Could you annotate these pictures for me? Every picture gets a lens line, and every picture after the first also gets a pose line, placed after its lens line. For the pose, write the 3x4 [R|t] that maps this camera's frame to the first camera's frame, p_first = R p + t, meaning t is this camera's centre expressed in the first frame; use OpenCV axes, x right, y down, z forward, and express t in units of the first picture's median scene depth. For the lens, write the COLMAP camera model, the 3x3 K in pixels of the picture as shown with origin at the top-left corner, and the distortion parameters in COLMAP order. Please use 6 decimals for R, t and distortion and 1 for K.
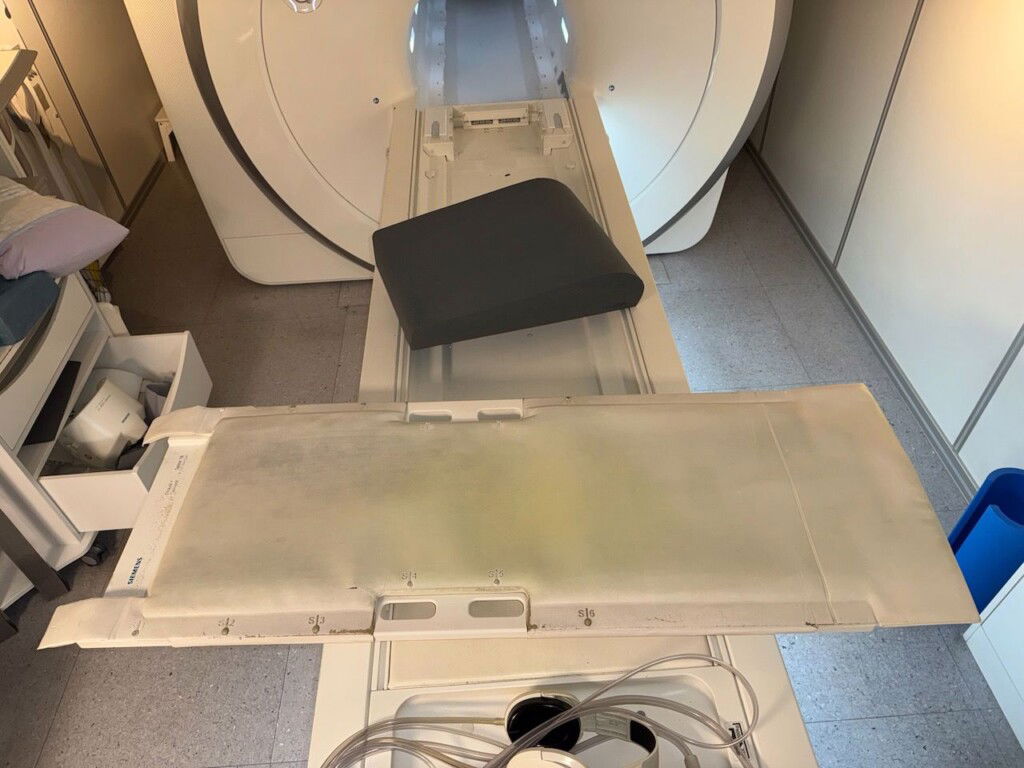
lens RADIAL K [[724.4, 0, 514.5], [0, 724.4, 392.2], [0, 0, 1]] dist [0.034408, -0.027735]
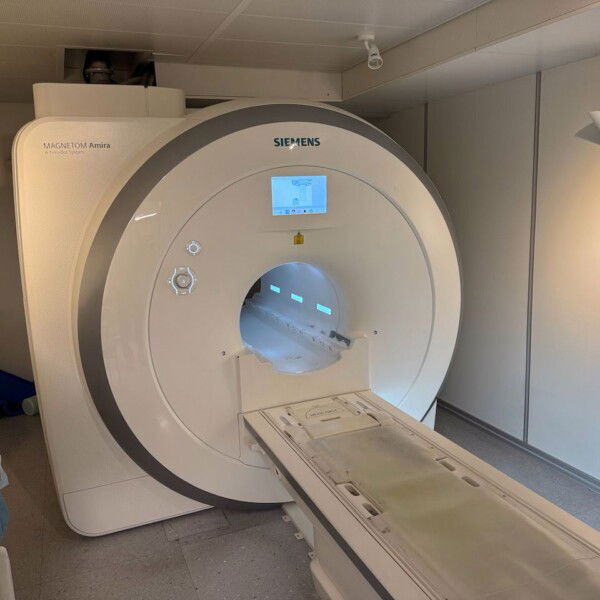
lens RADIAL K [[557.1, 0, 301.9], [0, 557.1, 303.5], [0, 0, 1]] dist [0.051384, 0.000000]
pose [[0.943551, -0.061148, 0.325534, -0.340793], [0.234515, 0.817383, -0.526202, 0.092092], [-0.233909, 0.572841, 0.785582, 0.087249]]
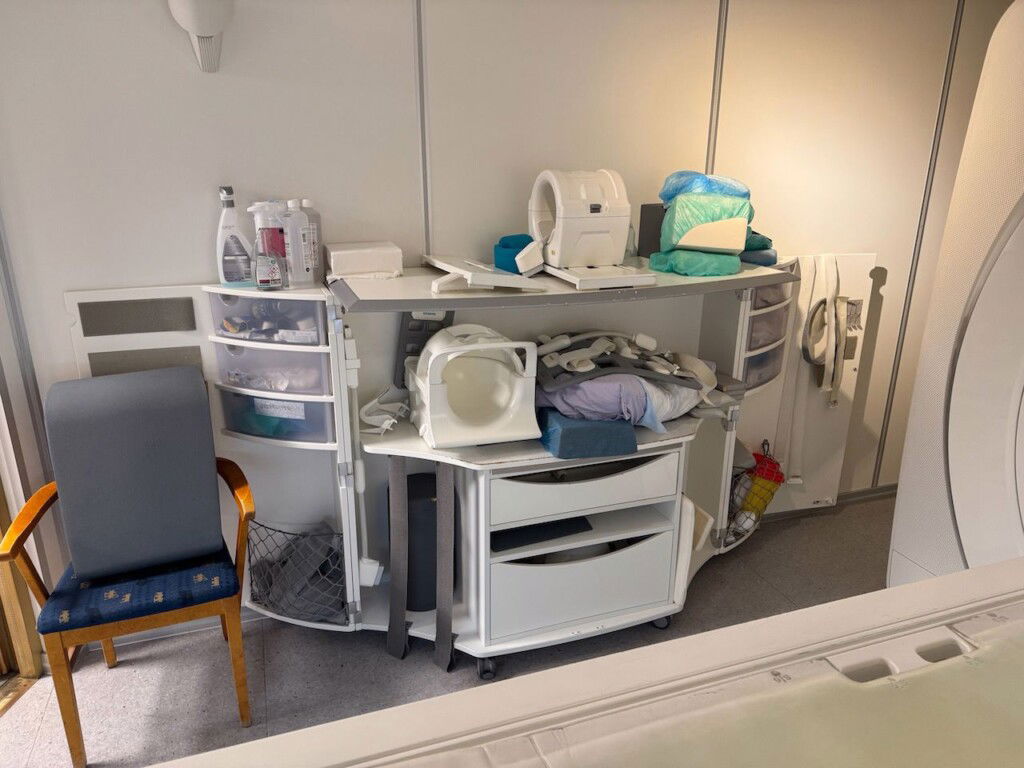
lens RADIAL K [[724.4, 0, 508.0], [0, 724.4, 377.0], [0, 0, 1]] dist [0.034408, -0.027735]
pose [[0.273713, 0.329751, -0.903518, 0.154040], [-0.684605, 0.726620, 0.057794, -0.110565], [0.675572, 0.602734, 0.424635, 0.280651]]
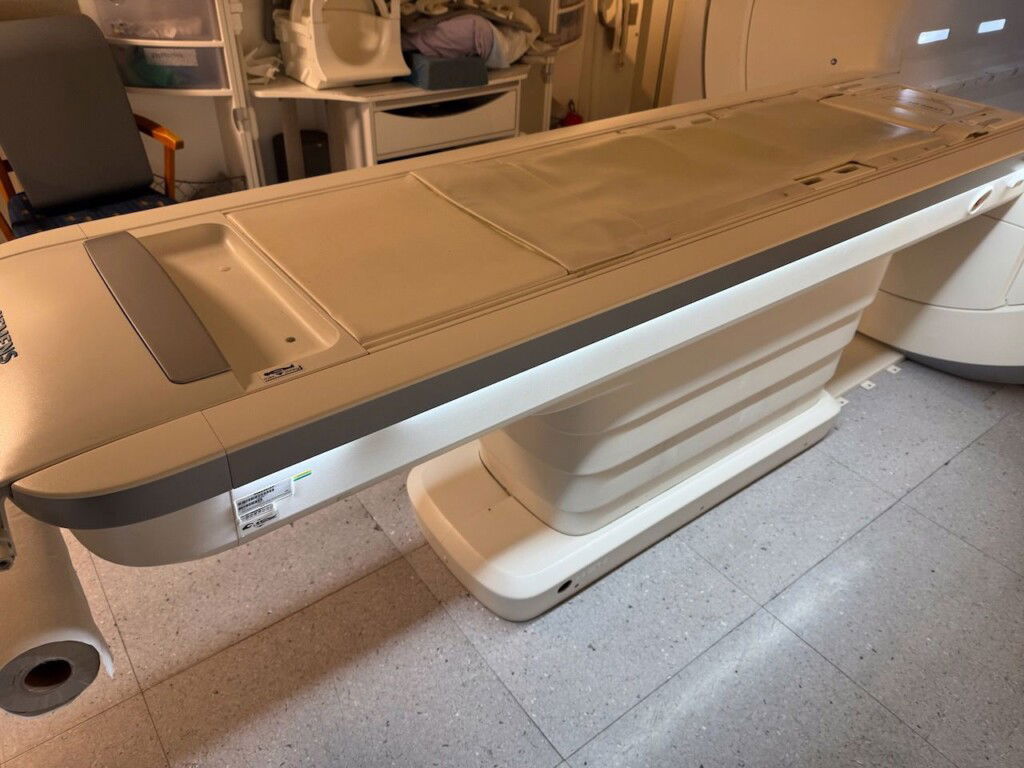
lens RADIAL K [[724.4, 0, 512.8], [0, 724.4, 382.2], [0, 0, 1]] dist [0.034408, -0.027735]
pose [[0.555465, 0.533384, -0.637934, 0.358686], [-0.622001, 0.775677, 0.106961, 0.070716], [0.551882, 0.337383, 0.762627, 0.168231]]
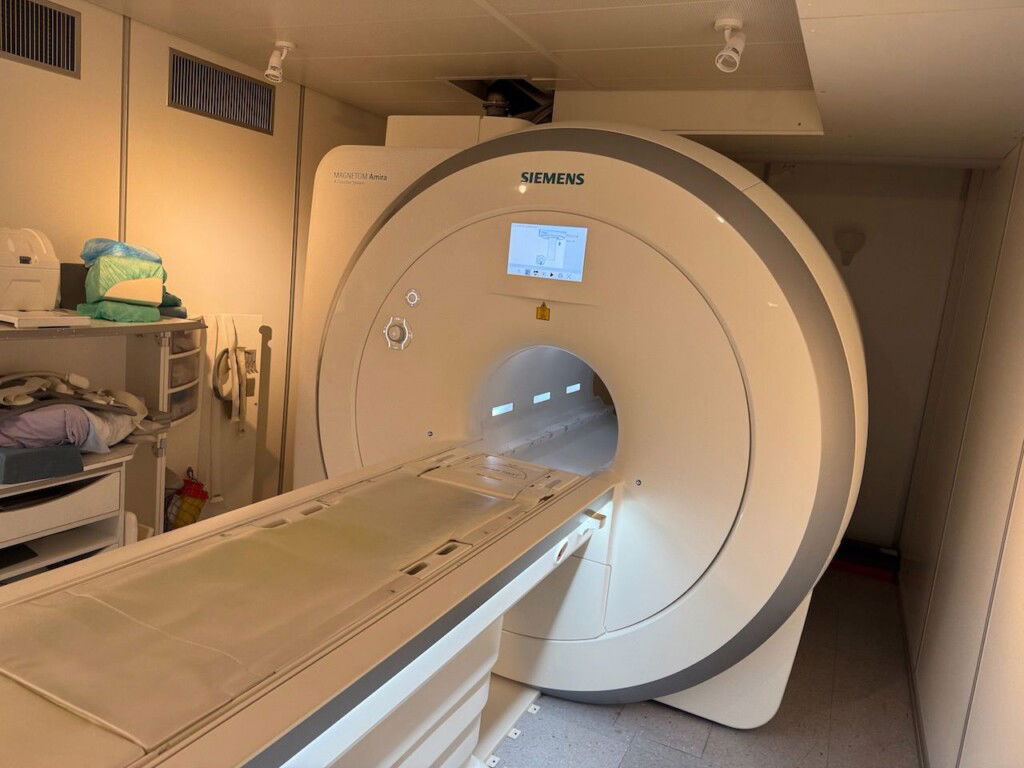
lens RADIAL K [[724.4, 0, 506.0], [0, 724.4, 380.4], [0, 0, 1]] dist [0.034408, -0.027735]
pose [[0.860696, 0.200746, -0.467871, 0.355960], [-0.439699, 0.756355, -0.484347, 0.013433], [0.256646, 0.622598, 0.739259, 0.156461]]
